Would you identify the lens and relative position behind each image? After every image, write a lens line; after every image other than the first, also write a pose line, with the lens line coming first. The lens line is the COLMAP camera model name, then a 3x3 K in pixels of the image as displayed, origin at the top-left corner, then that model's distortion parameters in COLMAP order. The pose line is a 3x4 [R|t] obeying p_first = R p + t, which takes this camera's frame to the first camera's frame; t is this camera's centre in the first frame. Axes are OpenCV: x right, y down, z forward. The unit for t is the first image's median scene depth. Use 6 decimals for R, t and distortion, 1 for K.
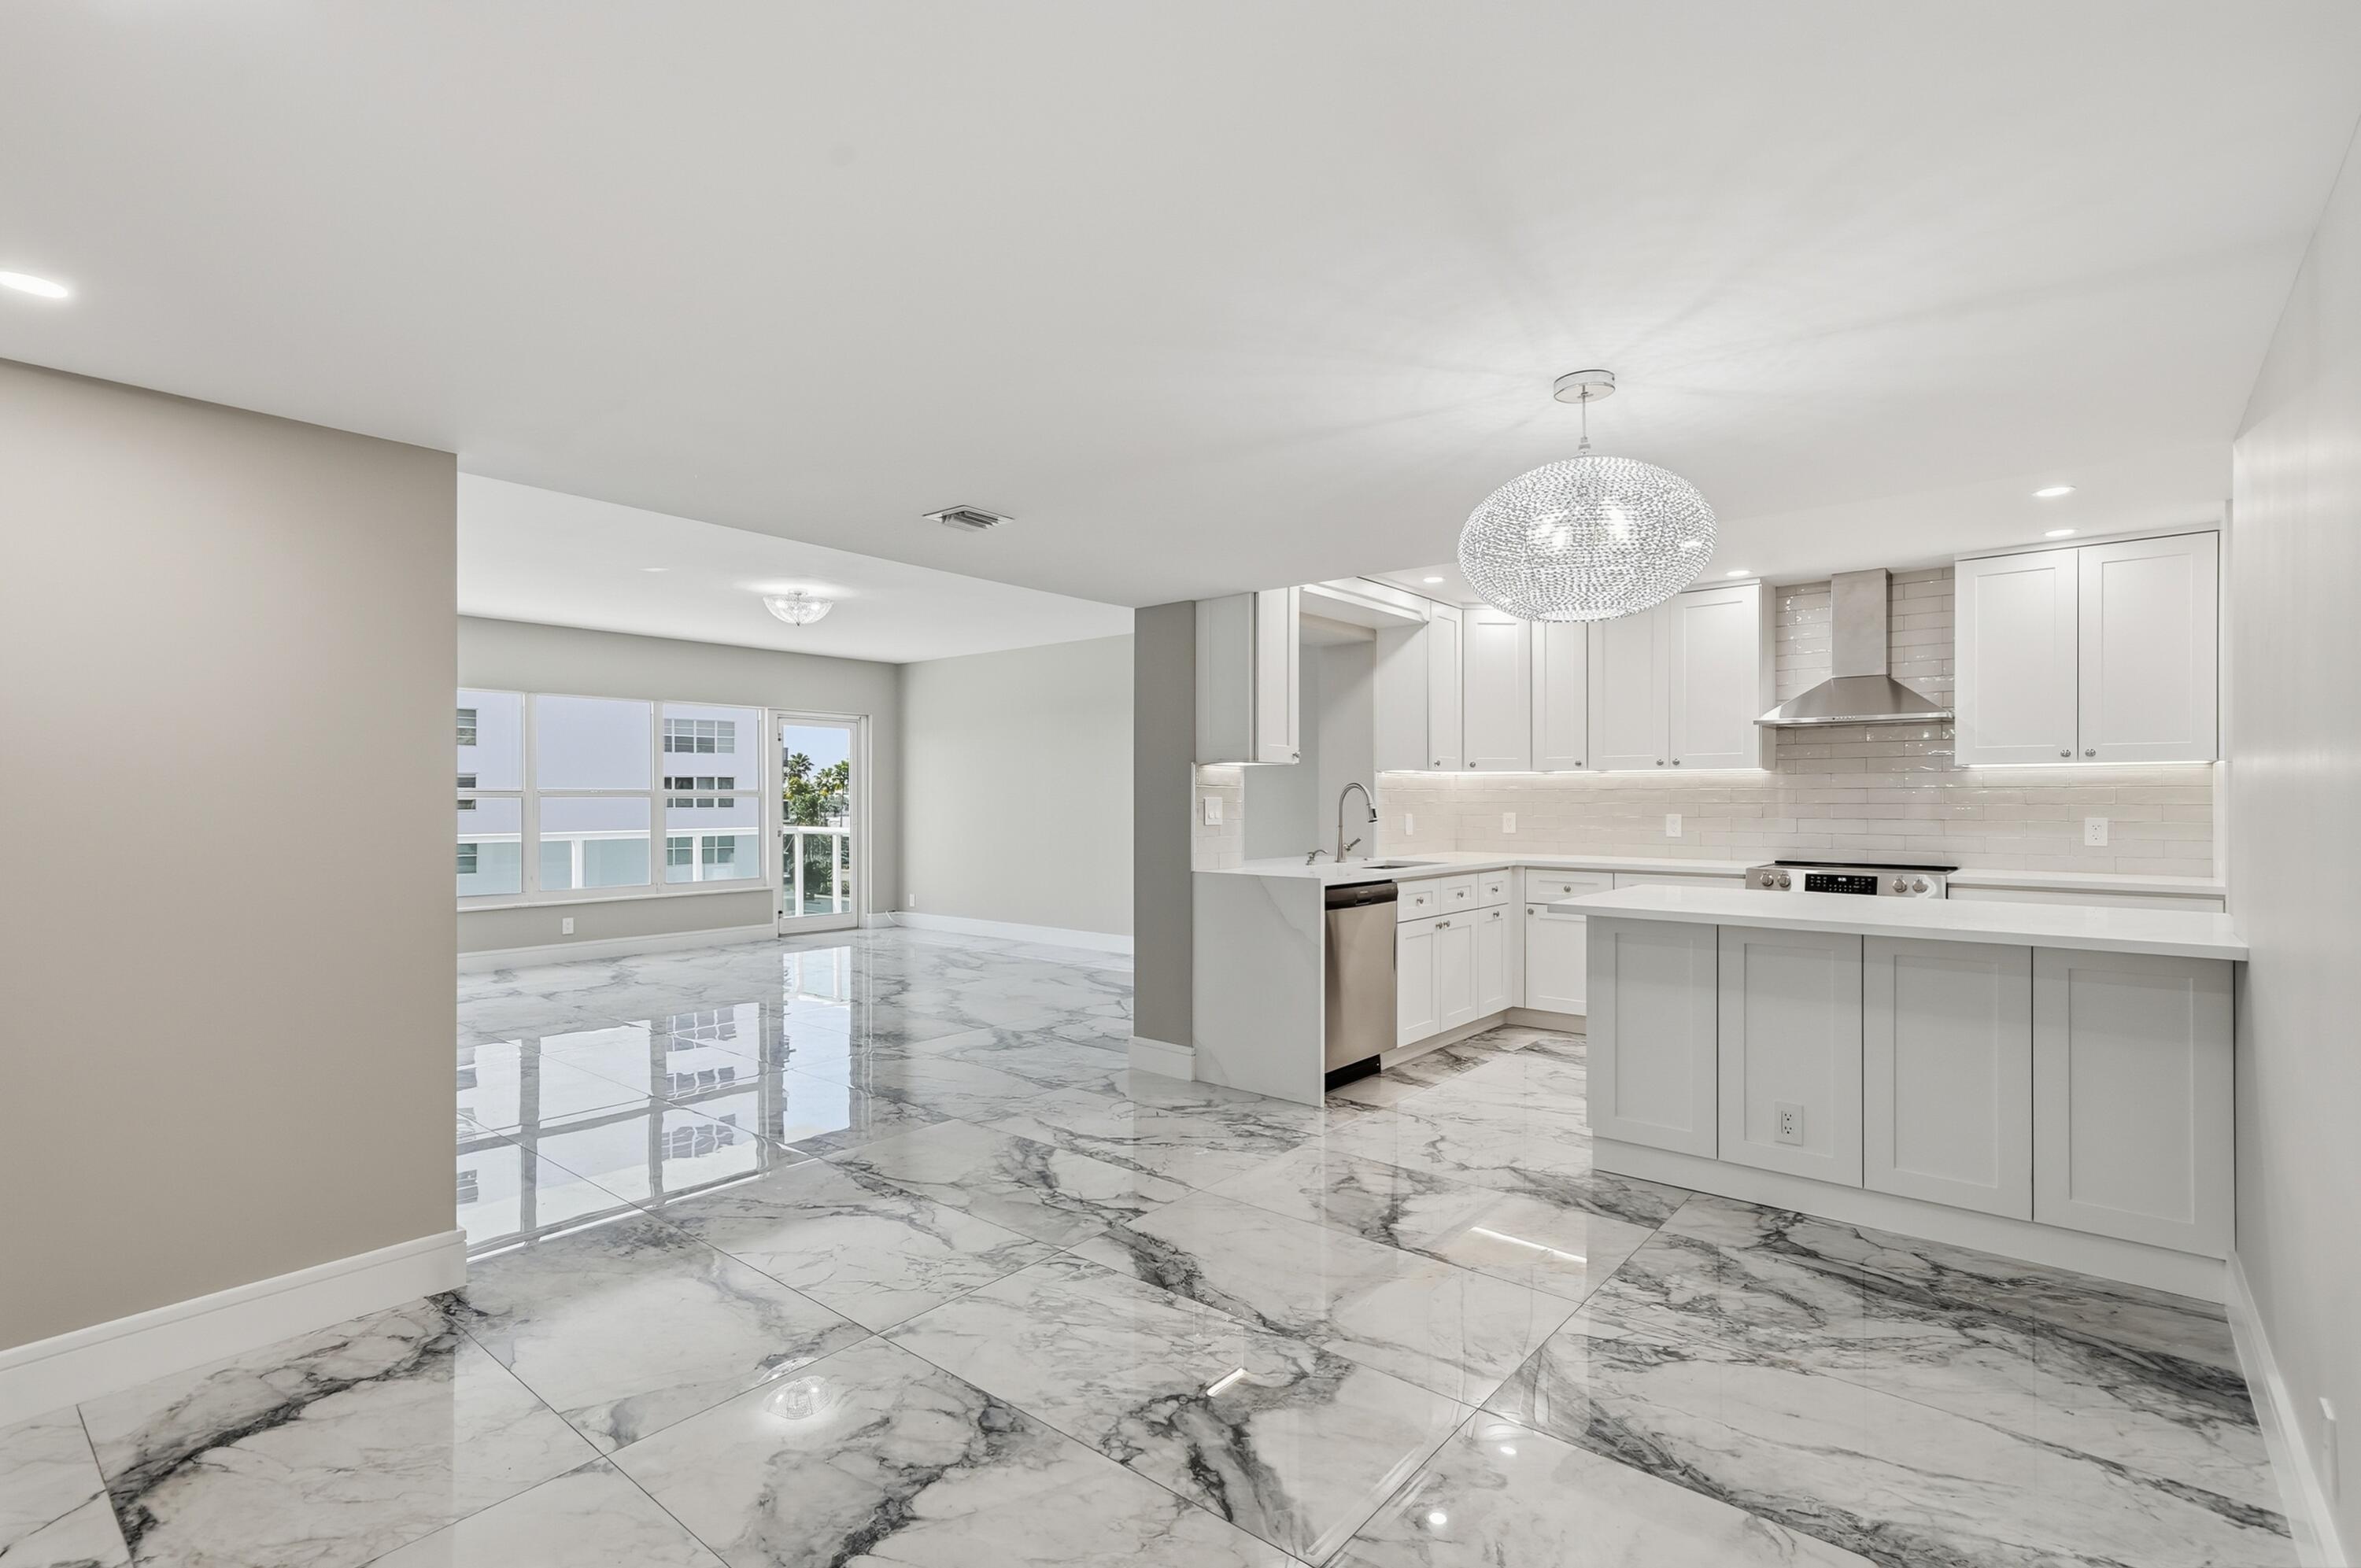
lens RADIAL K [[1088.4, 0, 1178.3], [0, 1088.4, 802.6], [0, 0, 1]] dist [0.011284, 0.000604]
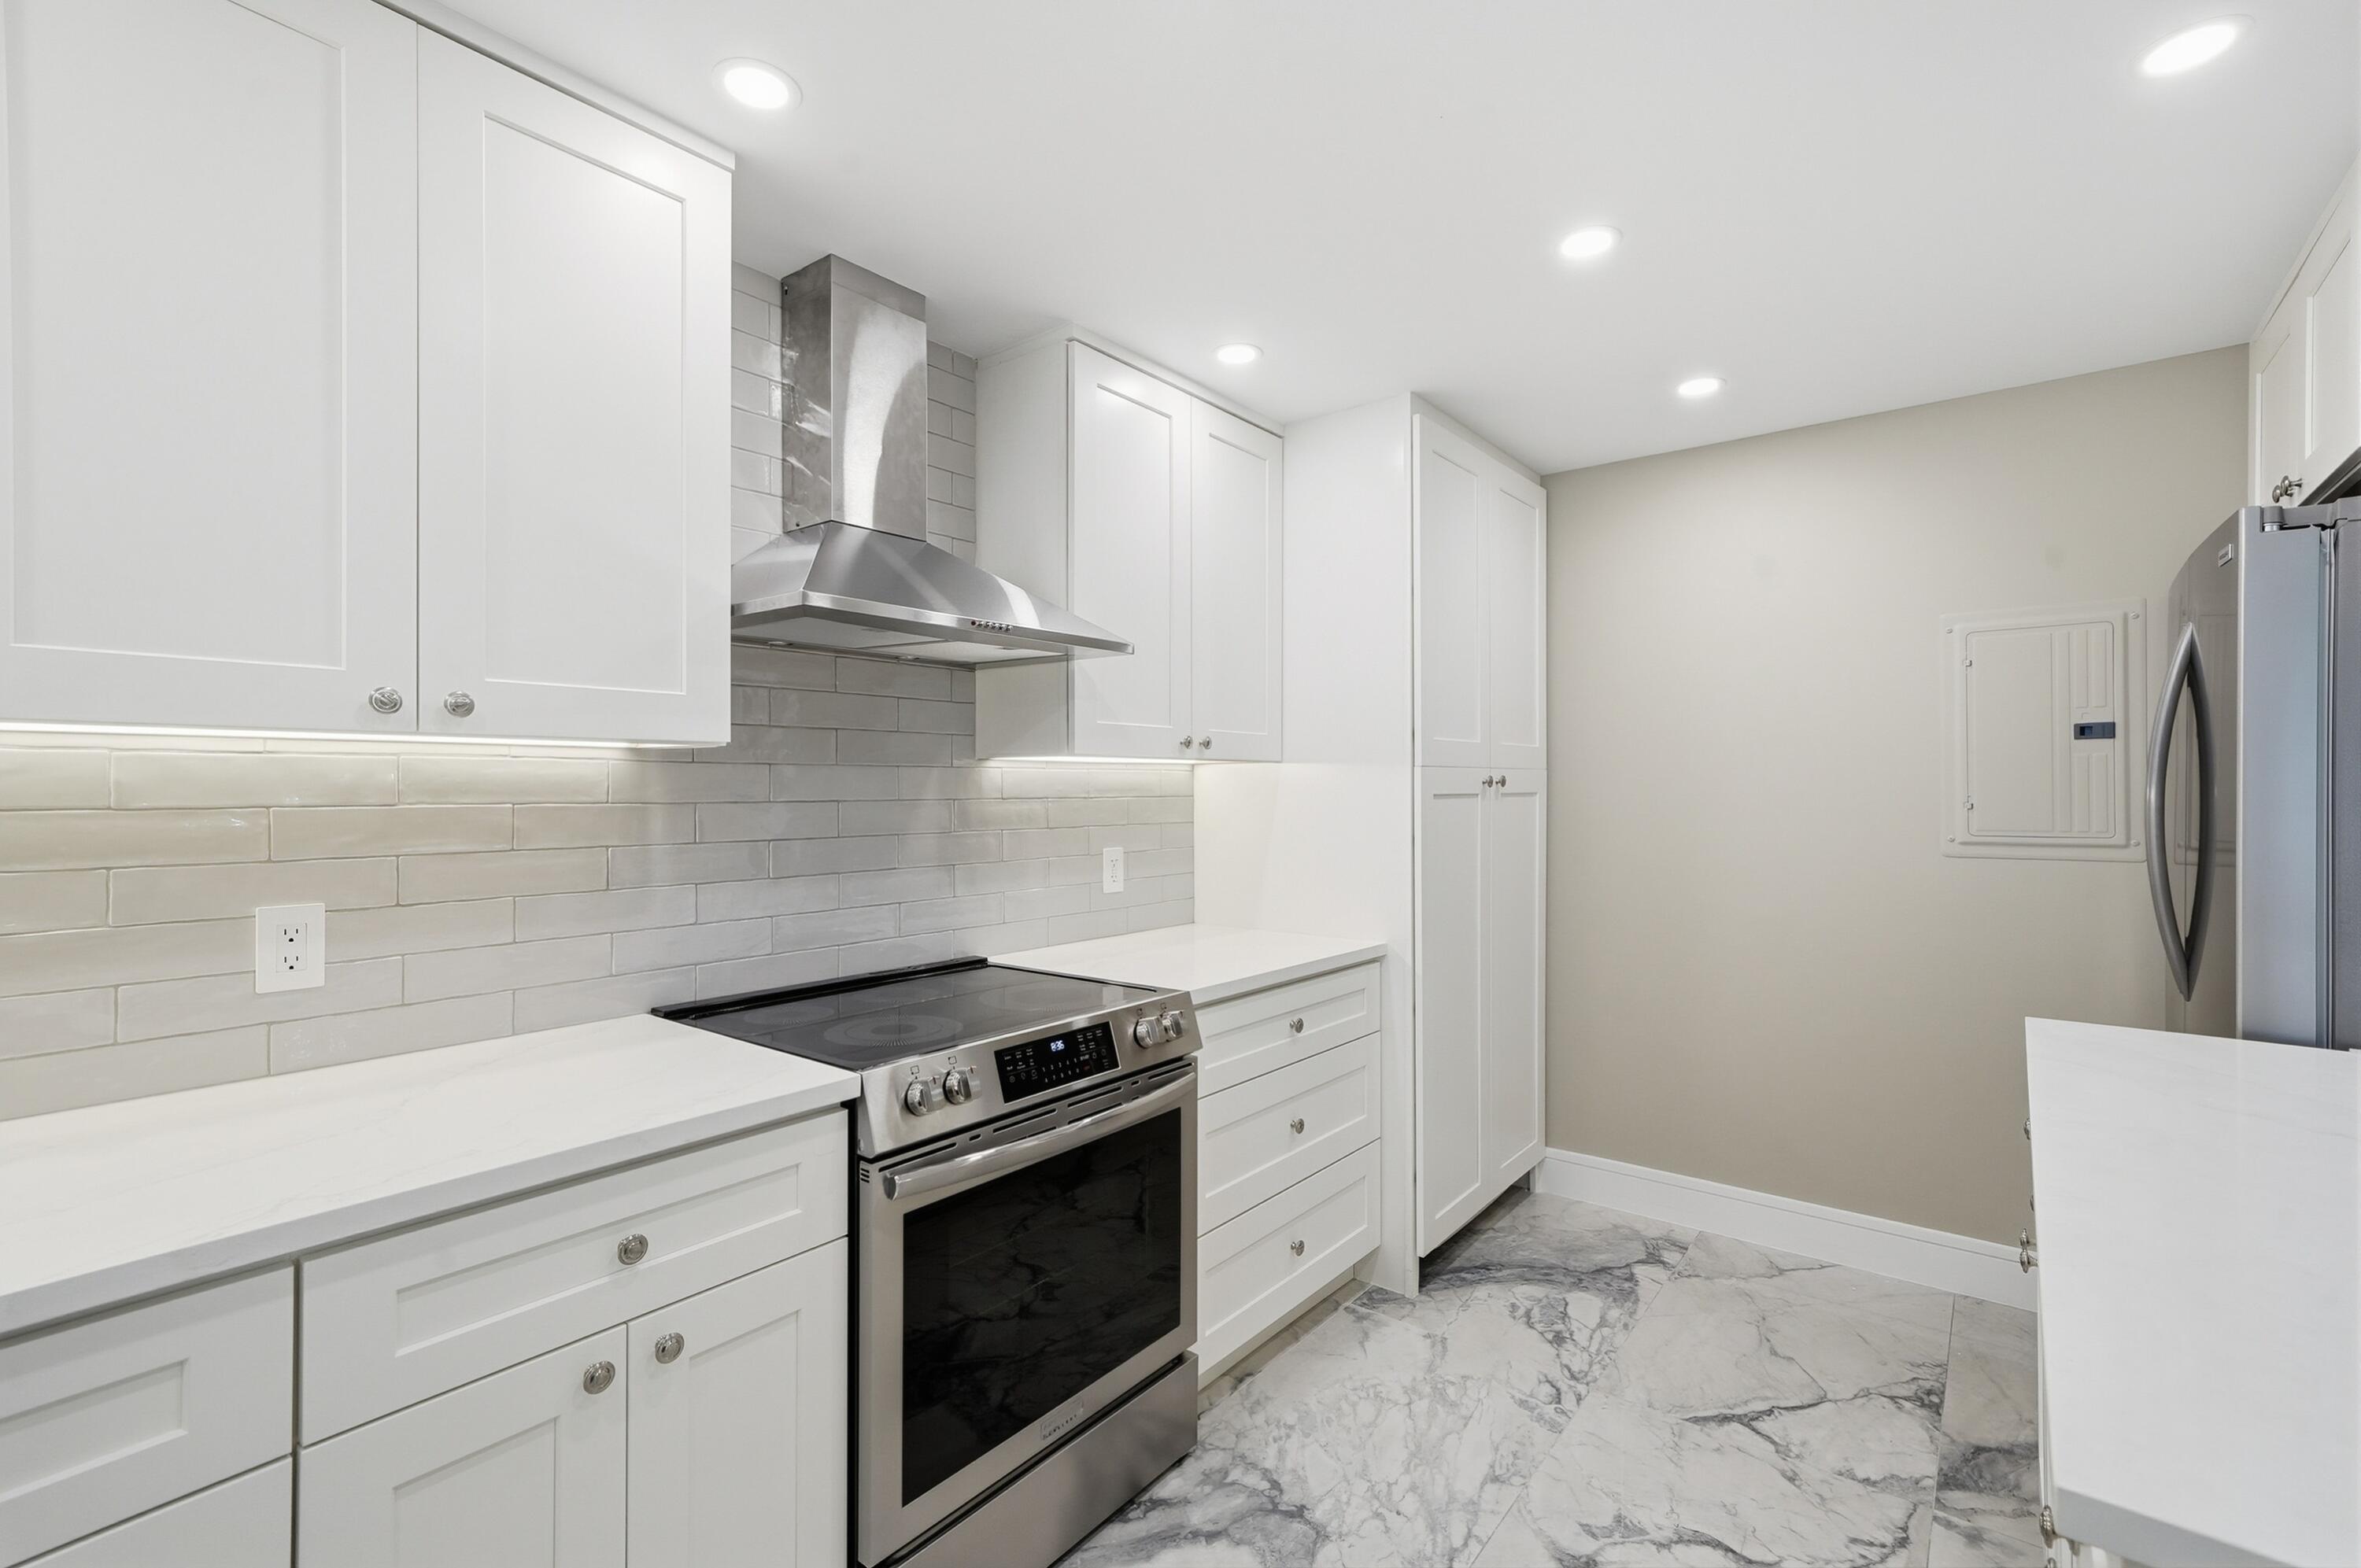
lens RADIAL K [[1052.0, 0, 1179.9], [0, 1052.0, 785.8], [0, 0, 1]] dist [0.003981, 0.004860]
pose [[-0.022767, 0.000372, 0.999741, 0.250334], [0.003135, 0.999995, -0.000301, -0.021716], [-0.999736, 0.003128, -0.022768, 1.011786]]
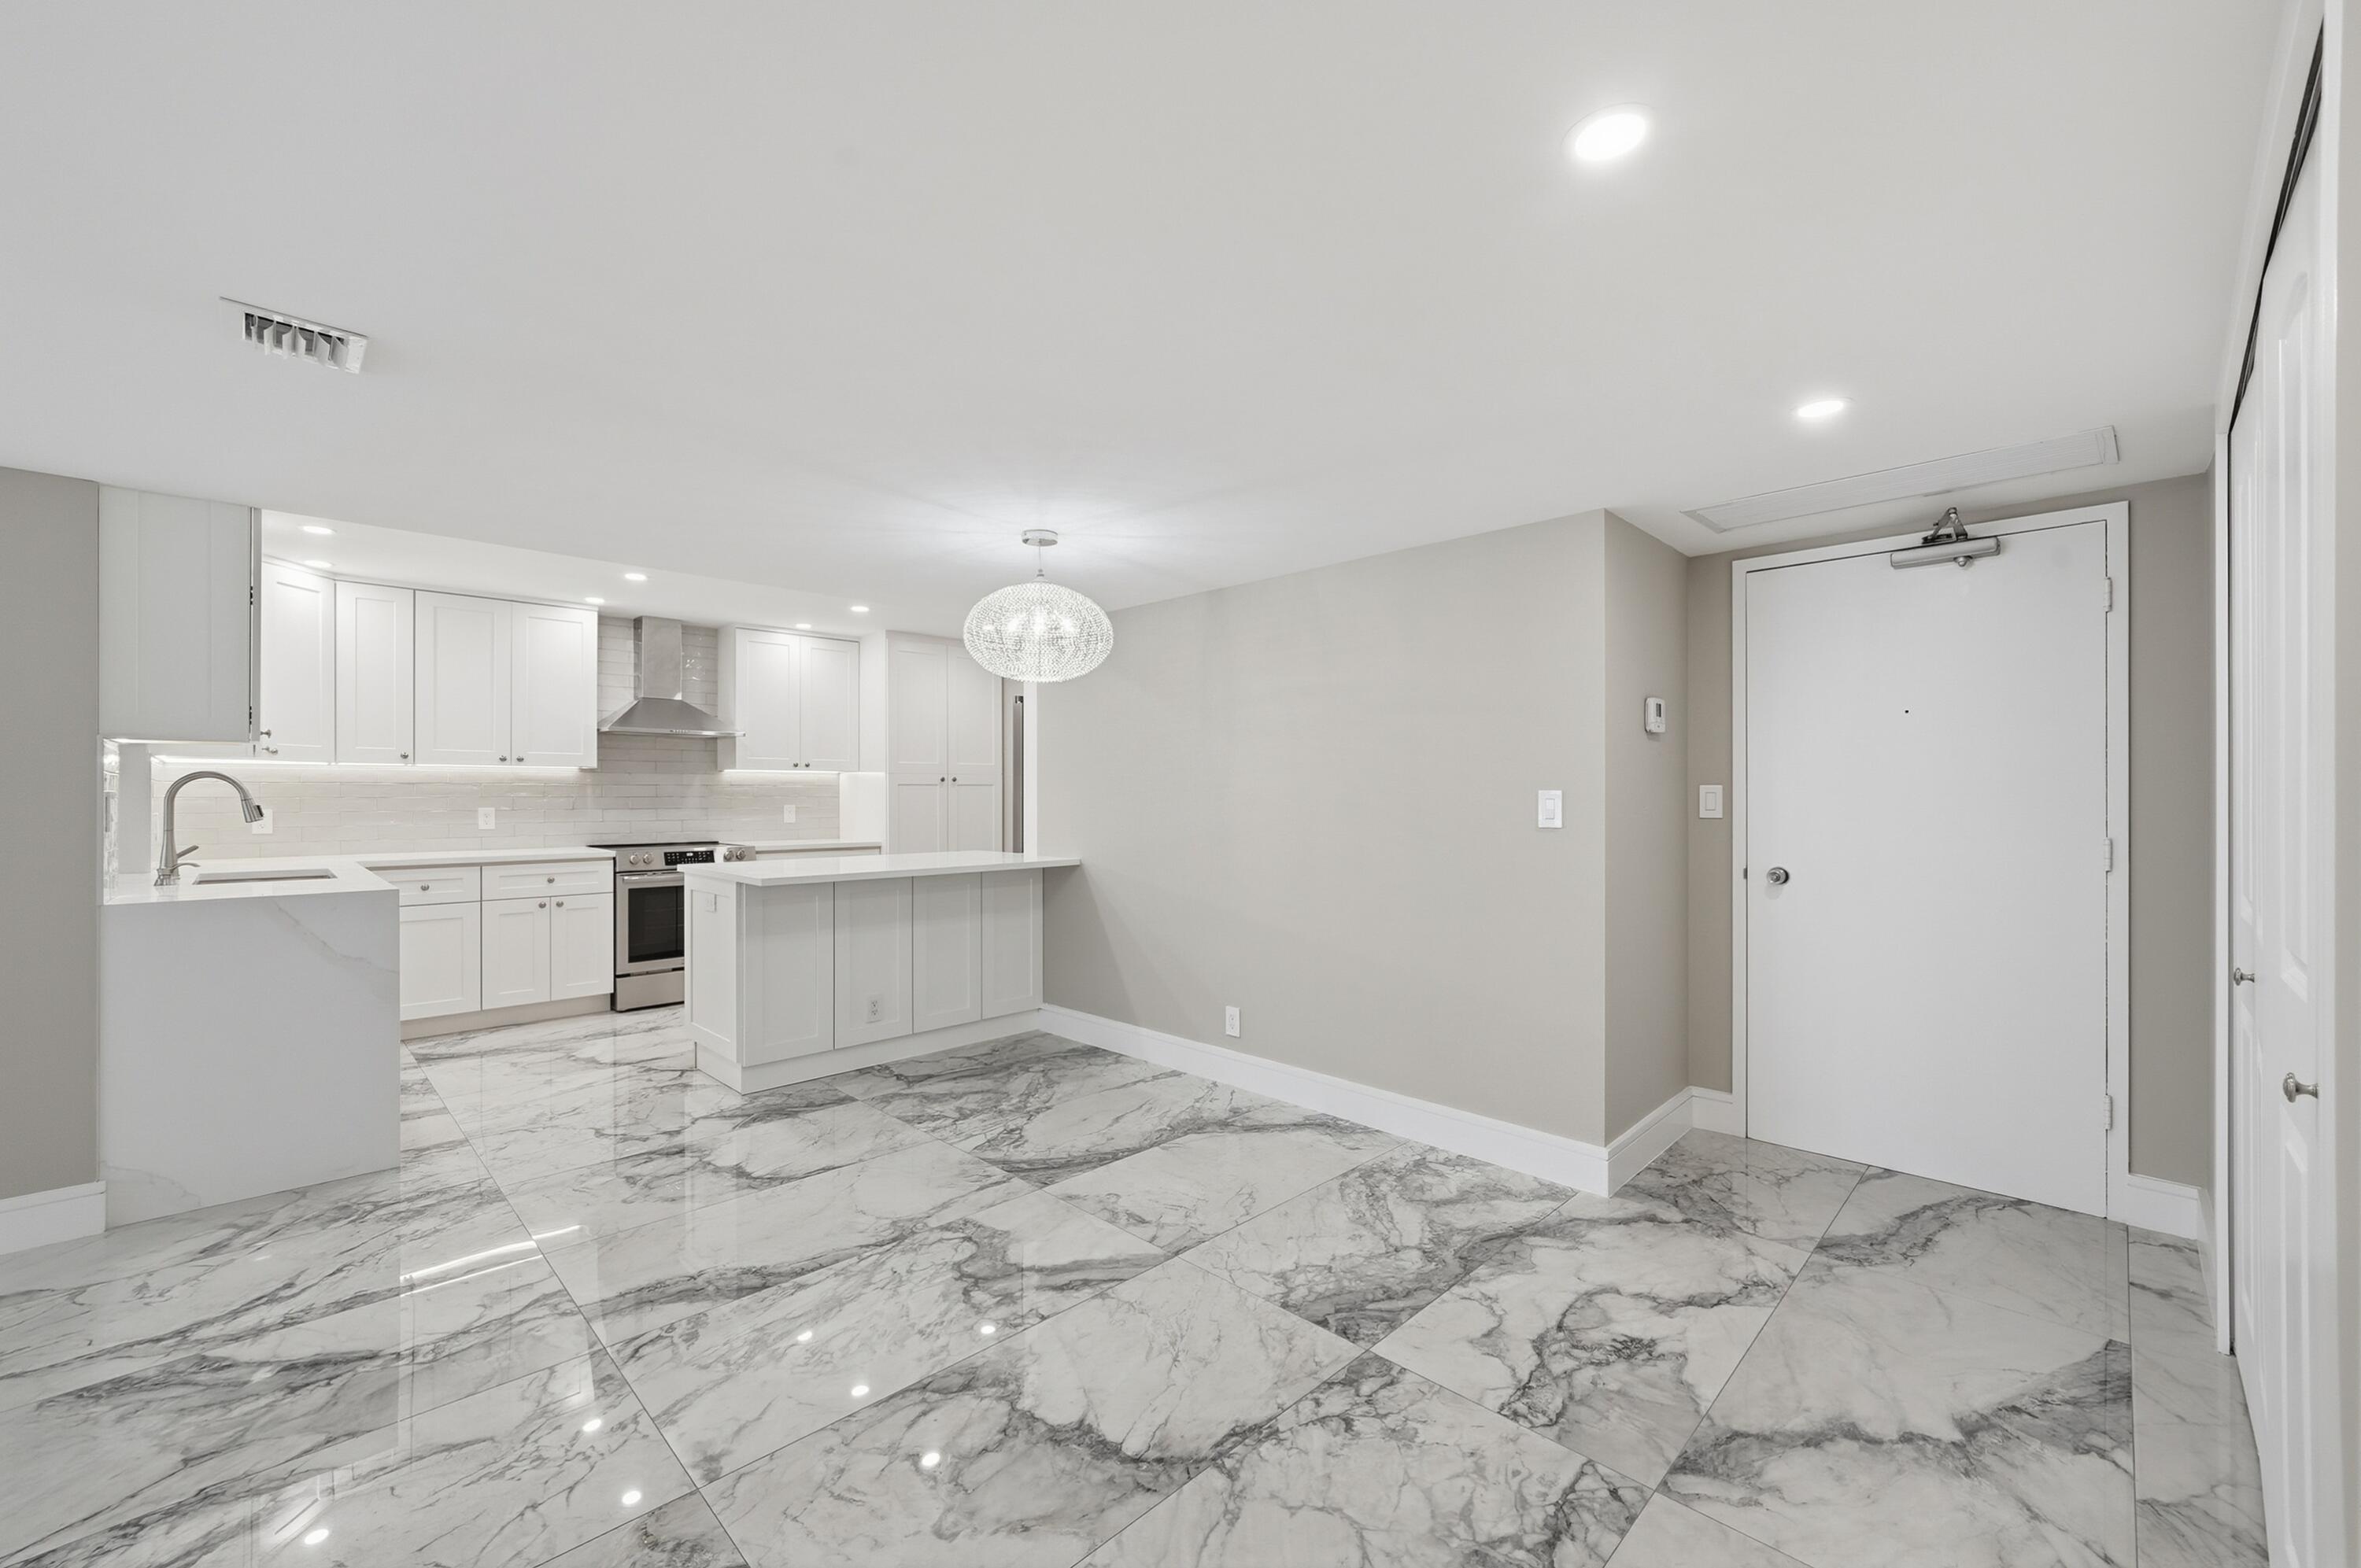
lens RADIAL K [[942.7, 0, 1172.5], [0, 942.7, 793.7], [0, 0, 1]] dist [-0.005414, 0.001151]
pose [[0.095487, 0.000070, 0.995431, -0.489166], [0.004293, 0.999991, -0.000482, 0.000262], [-0.995421, 0.004320, 0.095486, 0.327669]]
